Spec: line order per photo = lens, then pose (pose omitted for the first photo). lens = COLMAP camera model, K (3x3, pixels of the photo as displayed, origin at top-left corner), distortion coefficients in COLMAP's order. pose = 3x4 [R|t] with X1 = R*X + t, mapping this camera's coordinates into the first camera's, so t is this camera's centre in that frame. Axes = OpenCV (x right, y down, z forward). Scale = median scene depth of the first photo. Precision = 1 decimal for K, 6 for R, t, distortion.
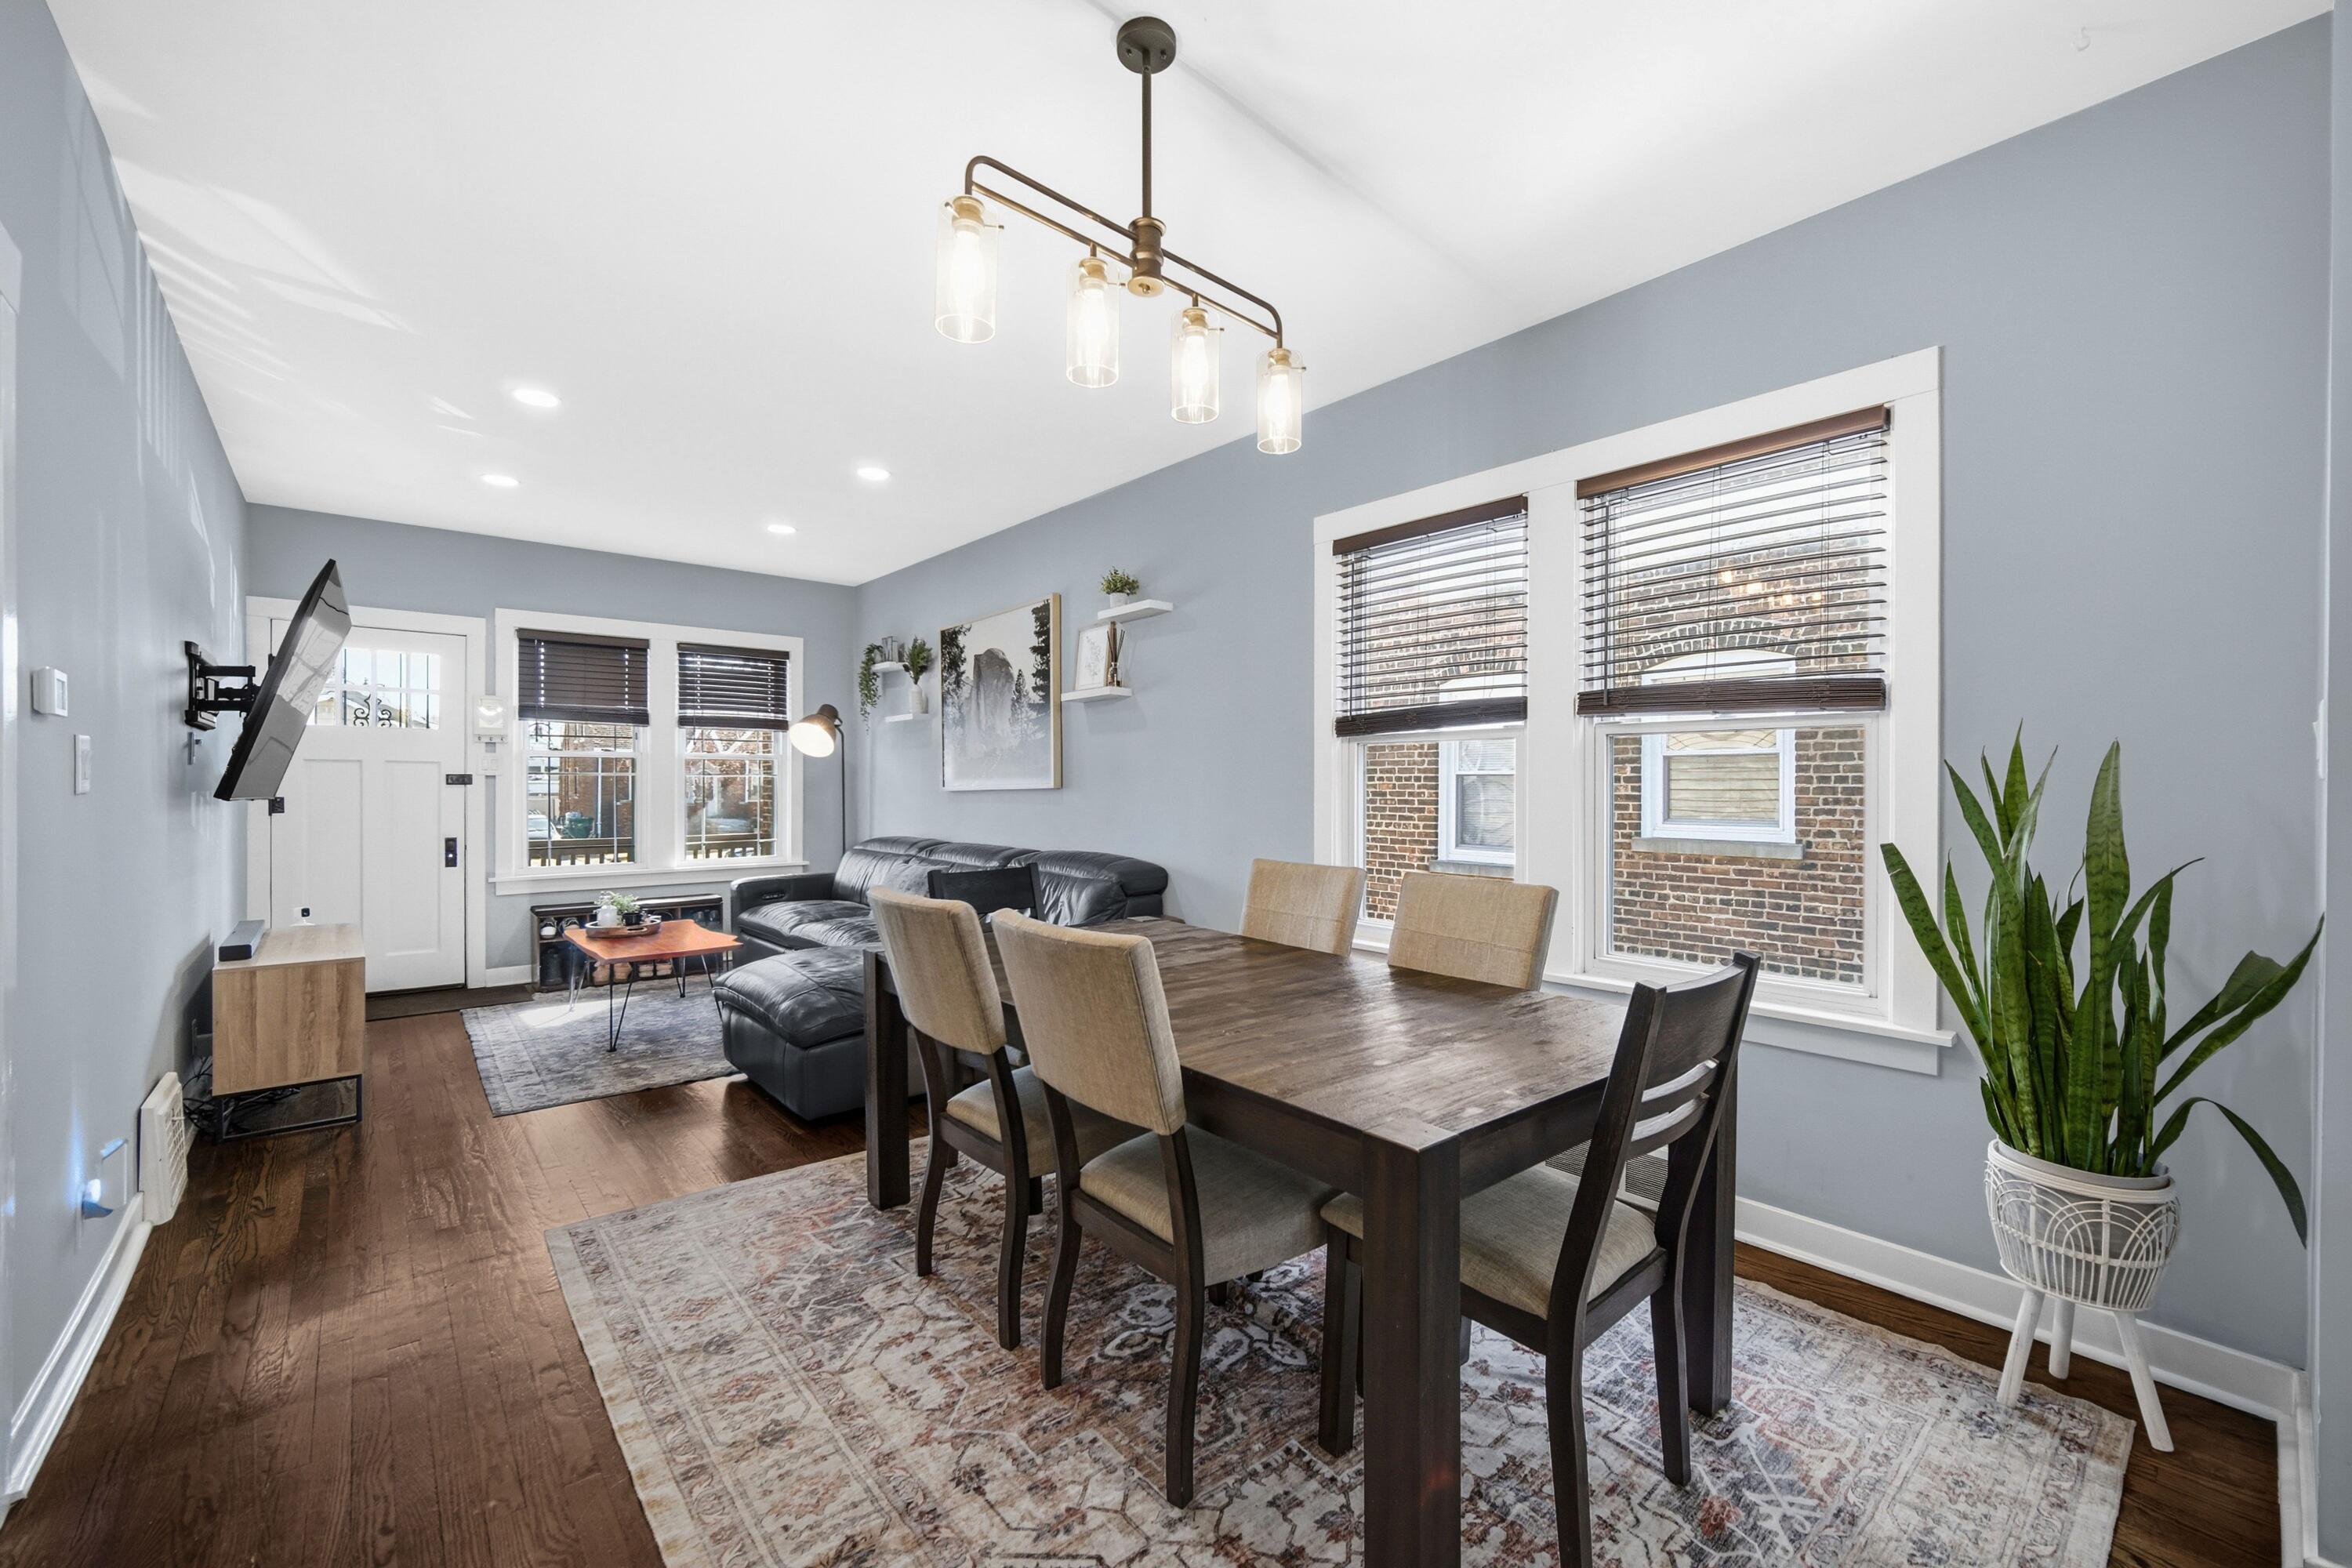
lens RADIAL K [[950.2, 0, 1160.1], [0, 950.2, 787.8], [0, 0, 1]] dist [-0.004260, 0.000354]
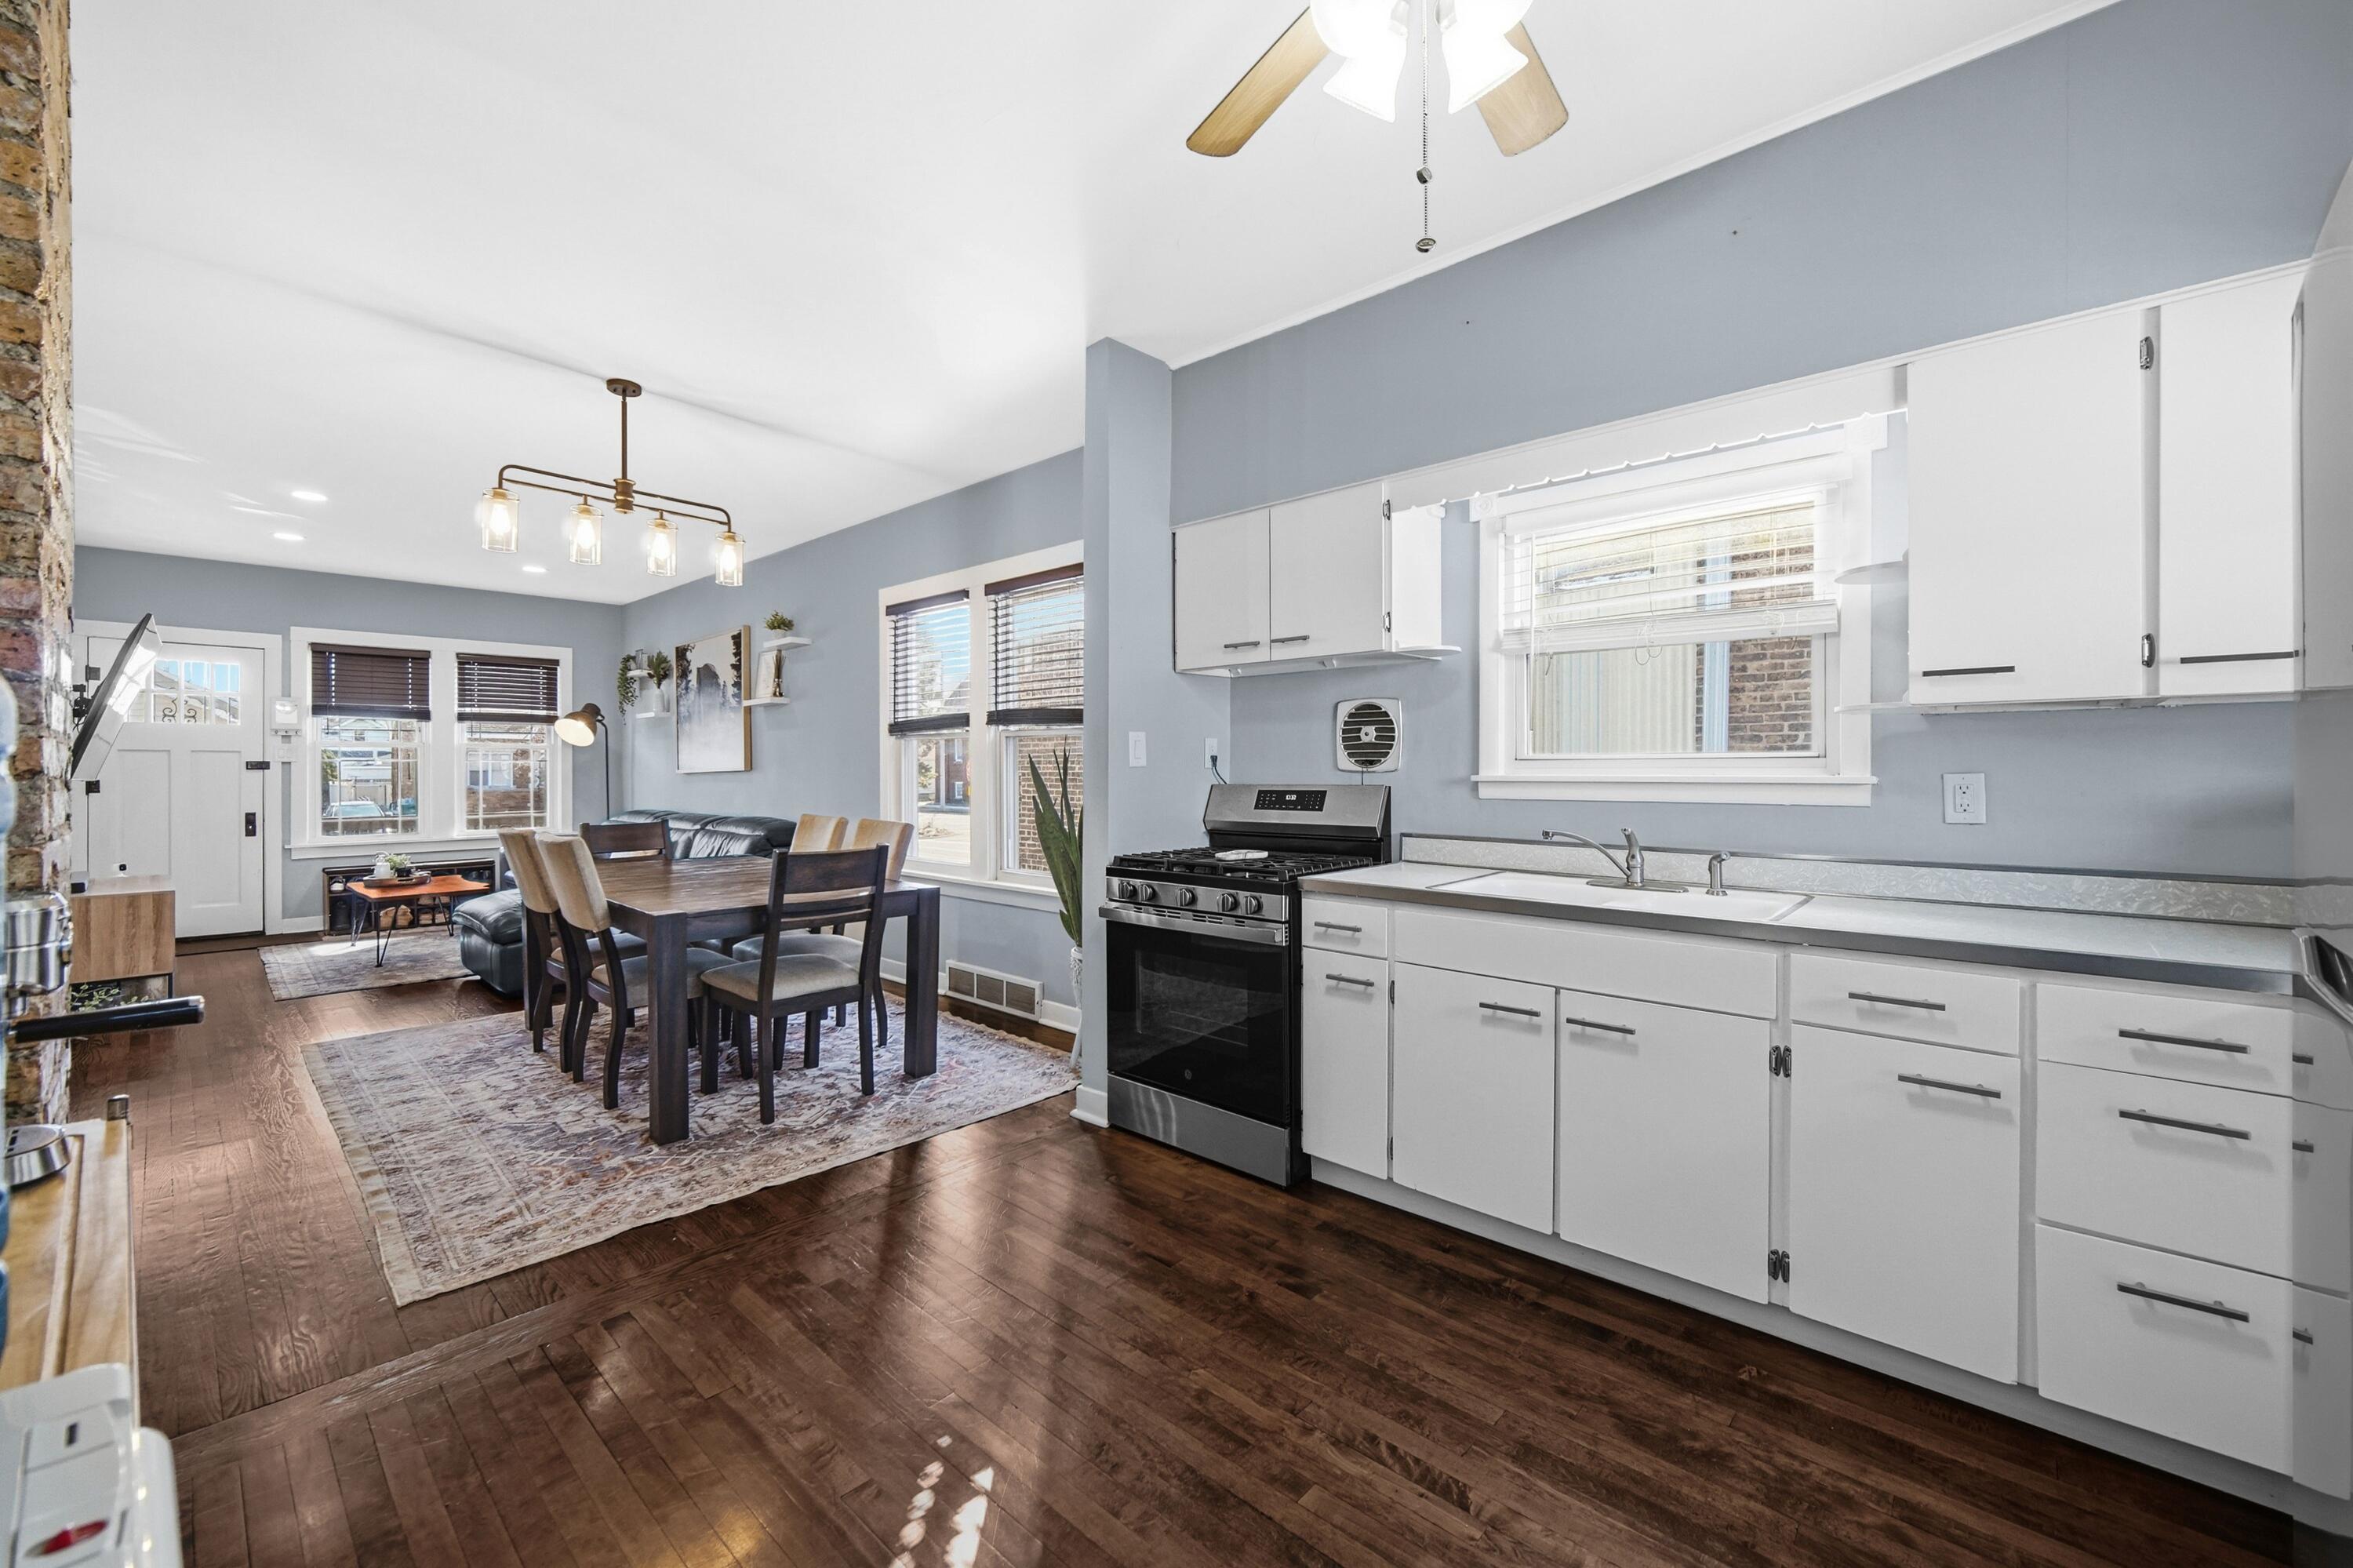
lens RADIAL K [[950.6, 0, 1174.6], [0, 950.6, 768.9], [0, 0, 1]] dist [-0.004260, 0.000354]
pose [[0.993014, -0.004561, 0.117905, 0.310625], [0.004792, 0.999987, -0.001676, 0.003476], [-0.117896, 0.002230, 0.993023, -0.377224]]
